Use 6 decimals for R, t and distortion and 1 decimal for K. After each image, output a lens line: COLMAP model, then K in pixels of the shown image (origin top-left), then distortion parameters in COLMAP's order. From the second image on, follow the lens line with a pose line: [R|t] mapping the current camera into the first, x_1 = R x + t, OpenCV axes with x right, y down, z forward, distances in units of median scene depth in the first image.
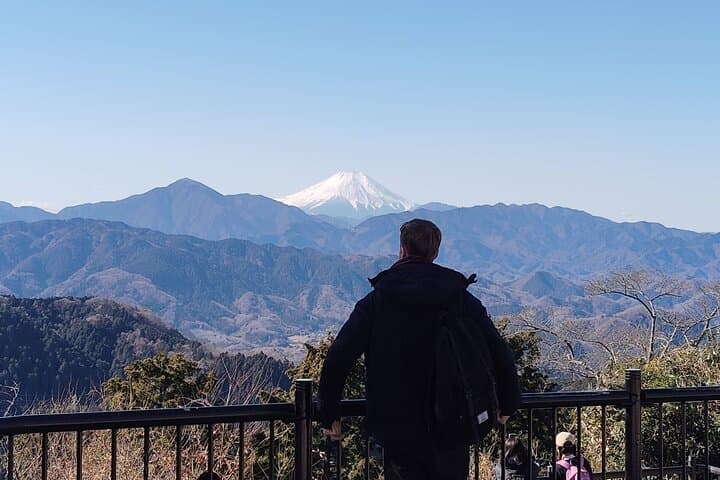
lens RADIAL K [[570.7, 0, 360.0], [0, 570.7, 240.0], [0, 0, 1]] dist [0.000203, 0.001546]
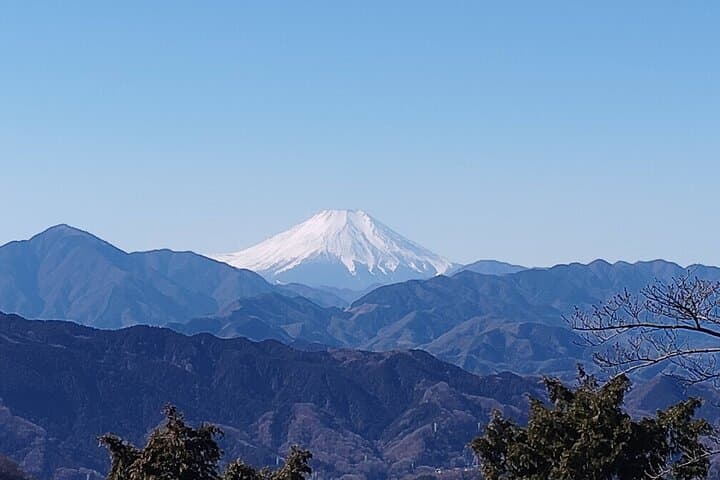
lens RADIAL K [[570.7, 0, 360.0], [0, 570.7, 240.0], [0, 0, 1]] dist [0.000203, 0.001546]
pose [[0.999122, -0.012382, 0.040030, -0.022602], [0.016057, 0.995553, -0.092828, -0.033045], [-0.038703, 0.093389, 0.994877, 0.406736]]
